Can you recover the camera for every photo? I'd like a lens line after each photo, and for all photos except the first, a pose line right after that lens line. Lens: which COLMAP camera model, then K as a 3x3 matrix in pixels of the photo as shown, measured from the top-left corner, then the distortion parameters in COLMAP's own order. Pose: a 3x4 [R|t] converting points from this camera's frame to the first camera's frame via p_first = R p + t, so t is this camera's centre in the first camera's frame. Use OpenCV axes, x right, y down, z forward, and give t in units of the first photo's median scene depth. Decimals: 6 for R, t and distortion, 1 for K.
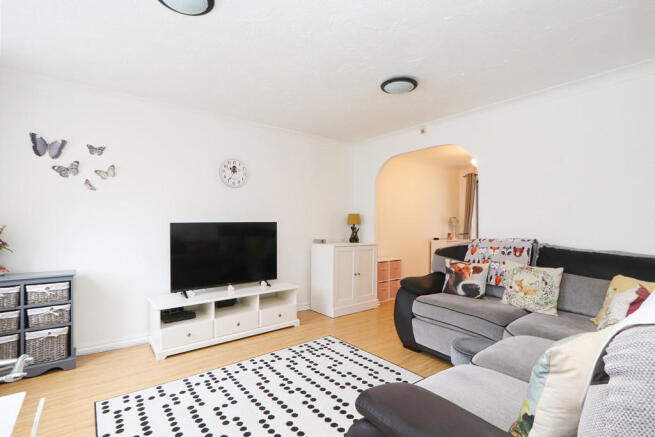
lens RADIAL K [[305.7, 0, 327.5], [0, 305.7, 218.5], [0, 0, 1]] dist [-0.003670, -0.000138]
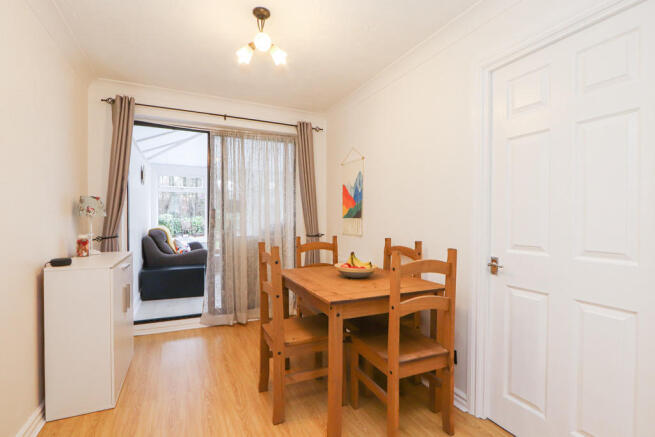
lens RADIAL K [[305.7, 0, 327.5], [0, 305.7, 218.5], [0, 0, 1]] dist [-0.003670, -0.000138]
pose [[0.211017, -0.006632, 0.977460, 0.103977], [-0.017874, 0.999784, 0.010642, 0.014227], [-0.977319, -0.019717, 0.210853, 0.623936]]
